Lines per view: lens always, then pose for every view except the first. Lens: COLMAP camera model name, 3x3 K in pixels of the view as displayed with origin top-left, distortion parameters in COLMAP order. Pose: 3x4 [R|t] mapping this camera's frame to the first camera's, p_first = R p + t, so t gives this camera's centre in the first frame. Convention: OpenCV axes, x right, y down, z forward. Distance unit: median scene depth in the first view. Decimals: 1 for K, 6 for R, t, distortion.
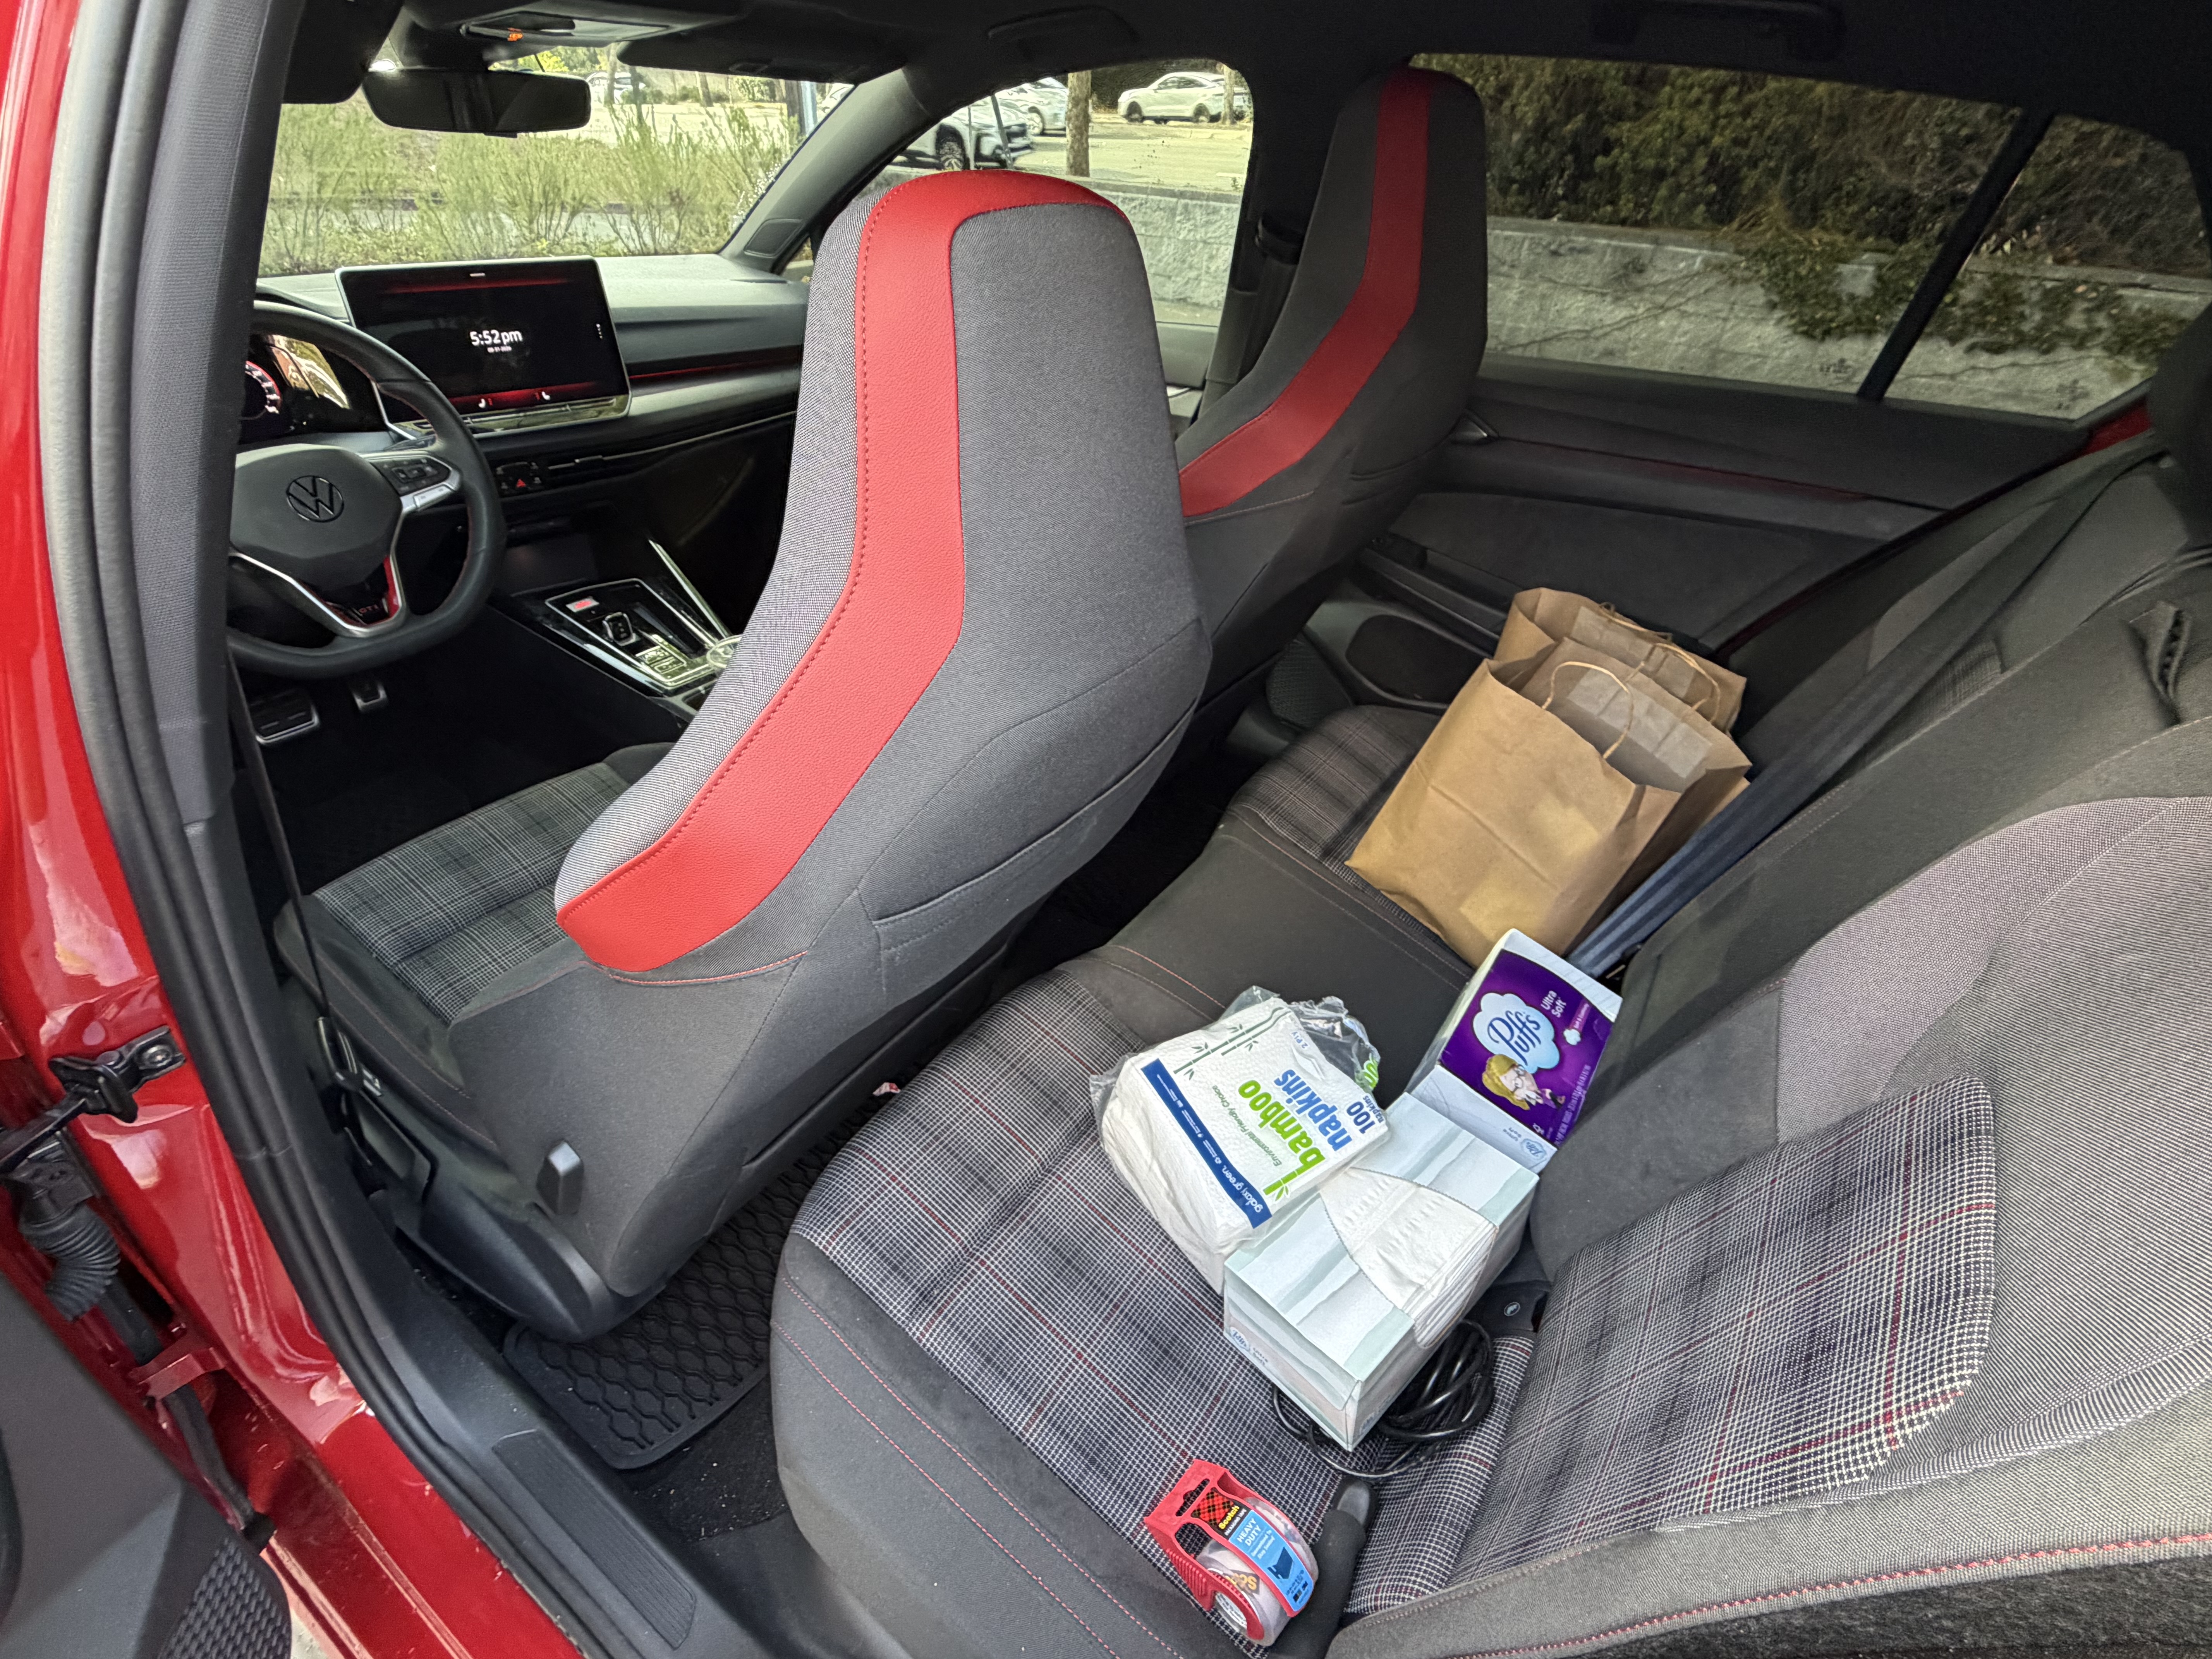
lens RADIAL K [[1062.3, 0, 1106.0], [0, 1062.3, 829.5], [0, 0, 1]] dist [-0.001304, -0.000867]
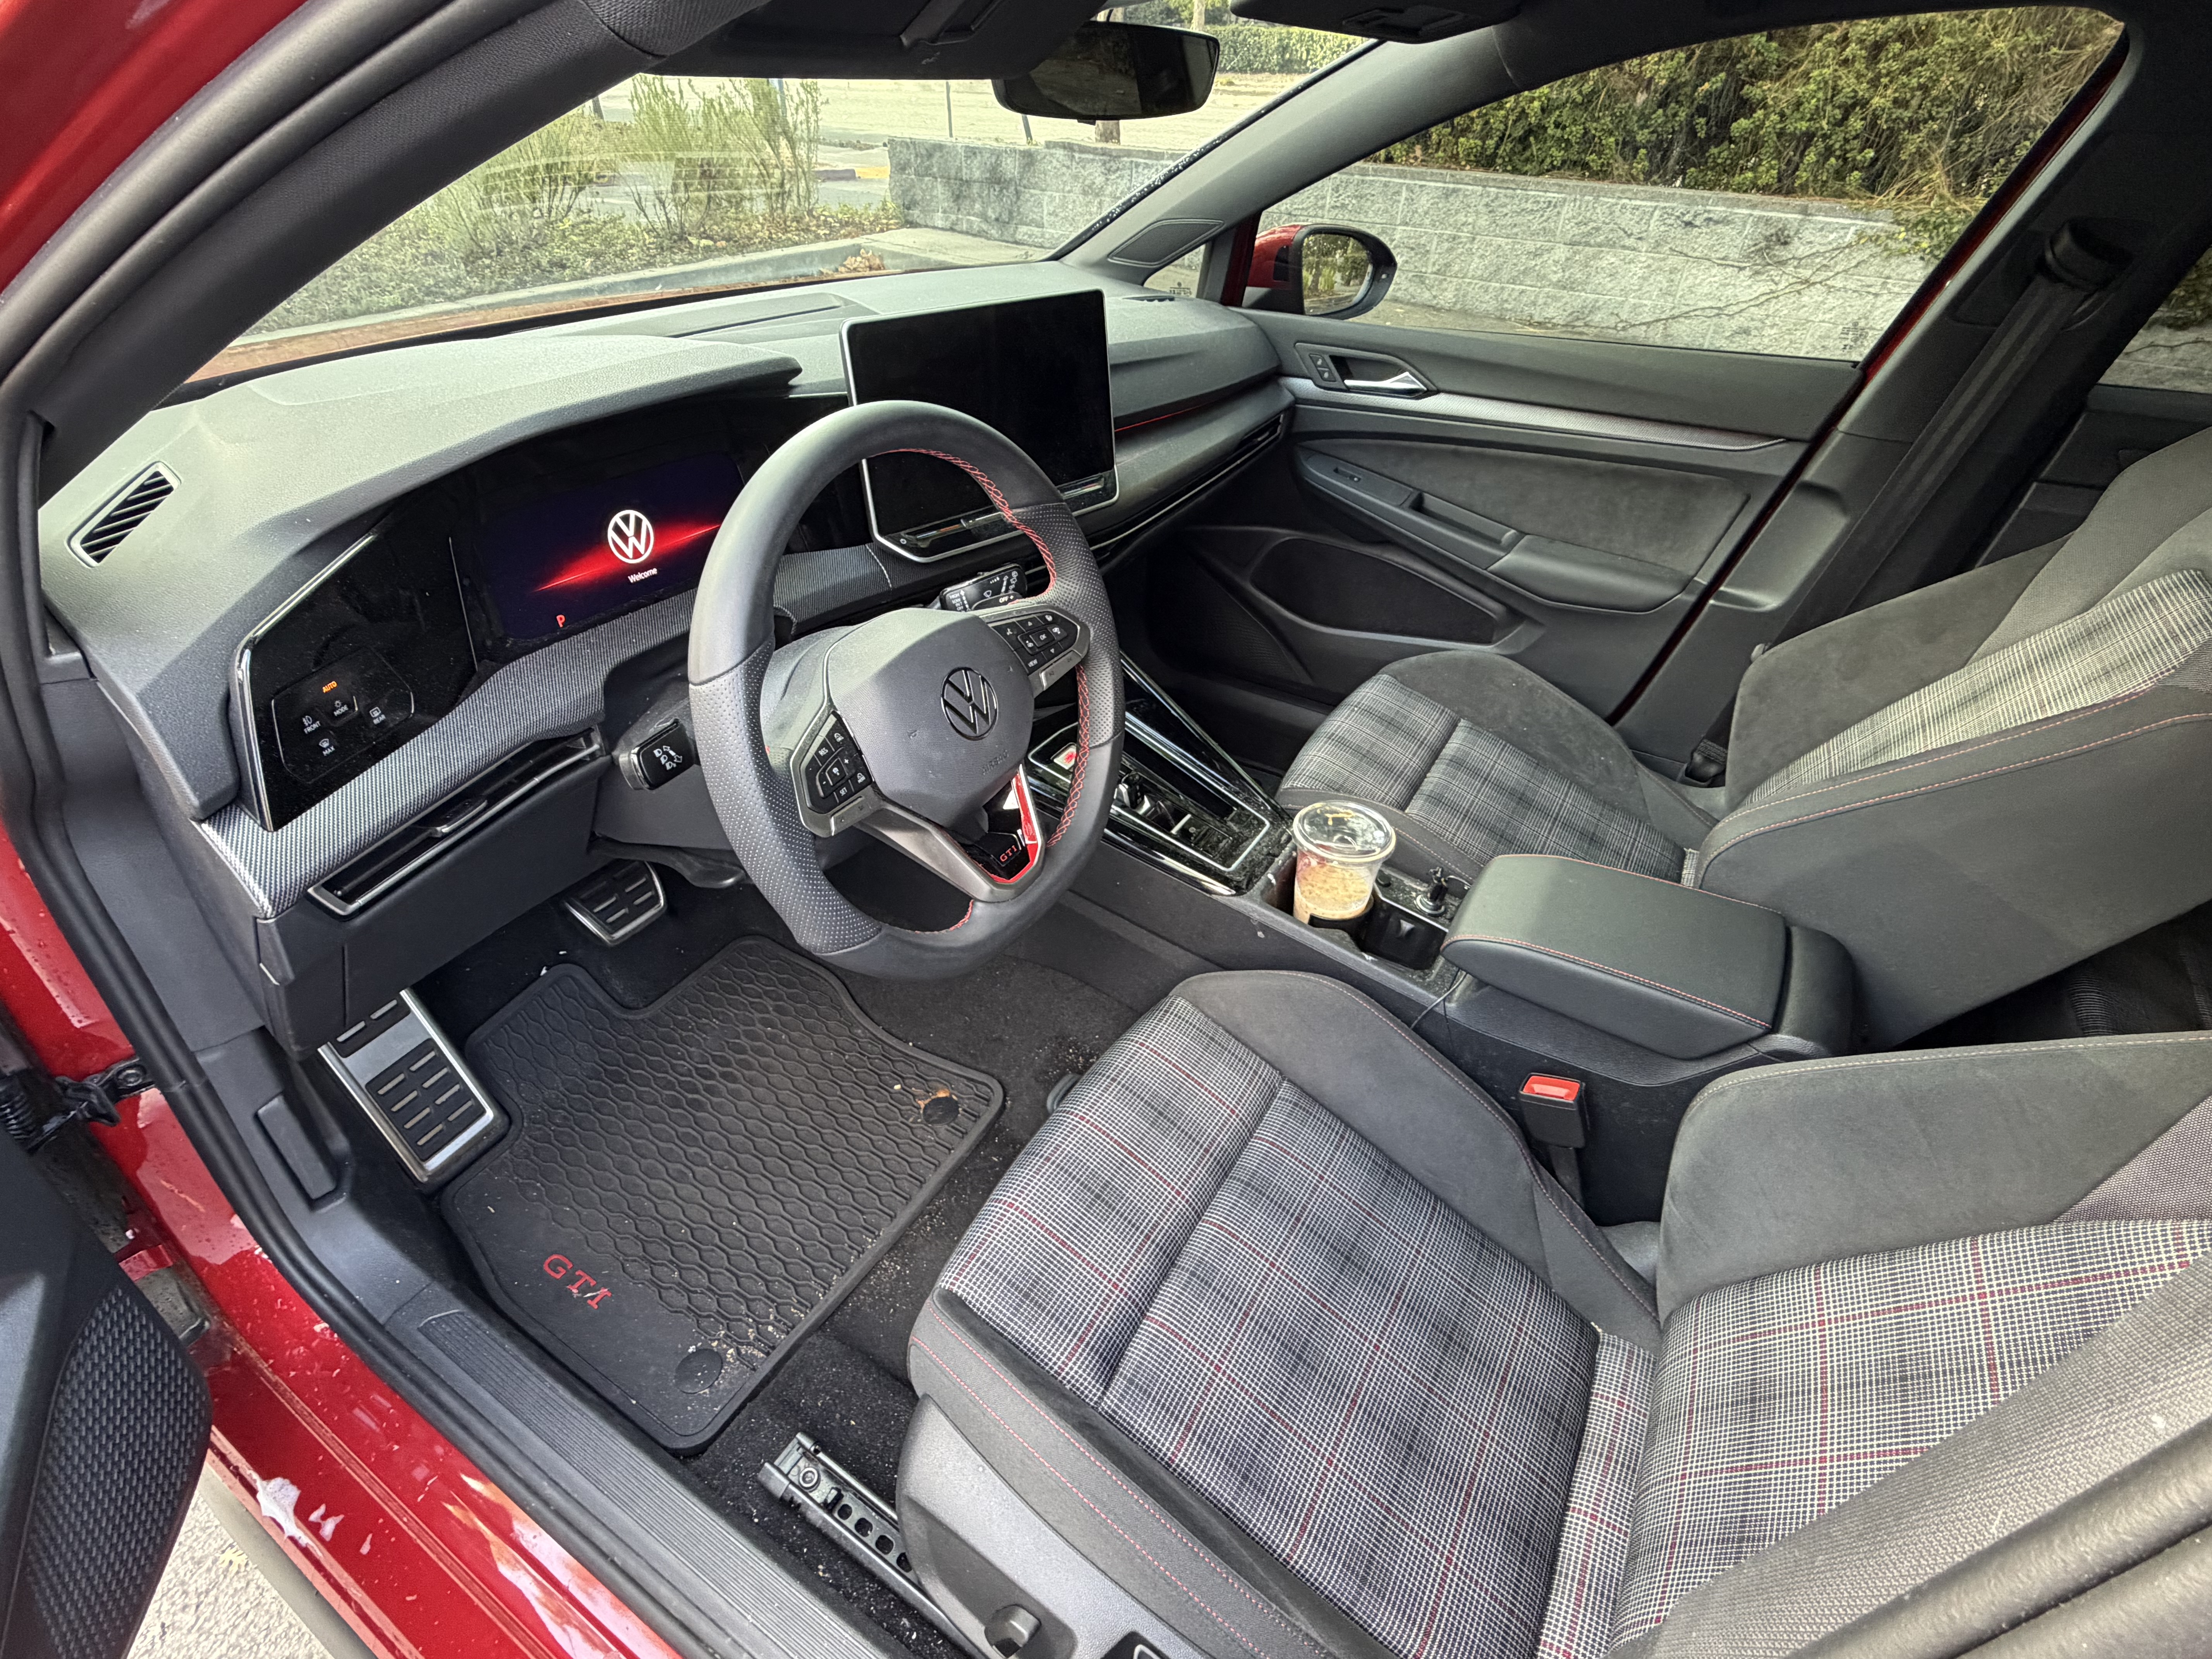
lens RADIAL K [[998.2, 0, 1106.0], [0, 998.2, 829.5], [0, 0, 1]] dist [0.003166, -0.000633]
pose [[0.996544, -0.046351, 0.068926, -0.194767], [0.042561, 0.997553, 0.055464, -0.075057], [-0.071328, -0.052339, 0.996079, 0.117718]]
